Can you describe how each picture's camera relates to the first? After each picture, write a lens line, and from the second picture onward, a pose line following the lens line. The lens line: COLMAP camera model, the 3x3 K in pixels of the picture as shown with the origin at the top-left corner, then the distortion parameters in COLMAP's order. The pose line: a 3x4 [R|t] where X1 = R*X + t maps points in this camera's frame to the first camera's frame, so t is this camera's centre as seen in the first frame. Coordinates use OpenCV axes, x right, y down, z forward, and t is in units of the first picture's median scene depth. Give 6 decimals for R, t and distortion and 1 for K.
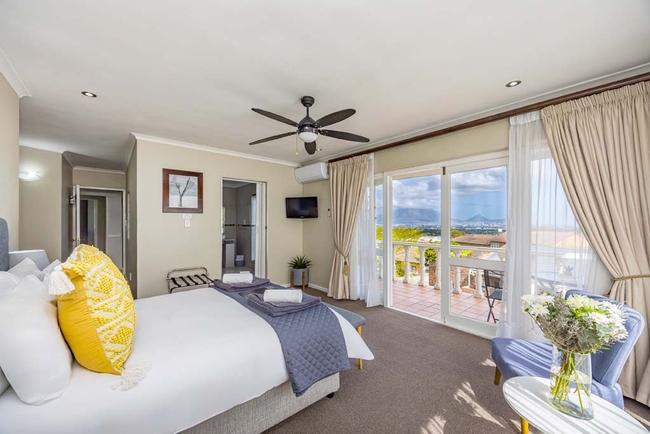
lens RADIAL K [[249.9, 0, 326.8], [0, 249.9, 220.9], [0, 0, 1]] dist [-0.000361, 0.000092]
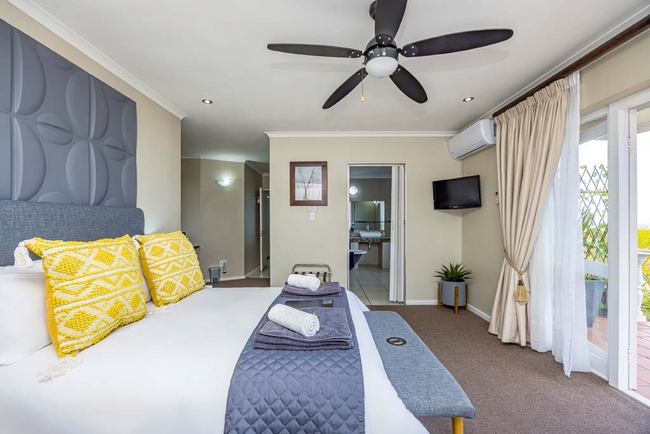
lens RADIAL K [[274.0, 0, 324.7], [0, 274.0, 222.2], [0, 0, 1]] dist [-0.014384, 0.000589]
pose [[0.749461, -0.000419, -0.662049, 0.156924], [0.006055, 0.999962, 0.006222, 0.023369], [0.662021, -0.008672, 0.749435, 0.240997]]
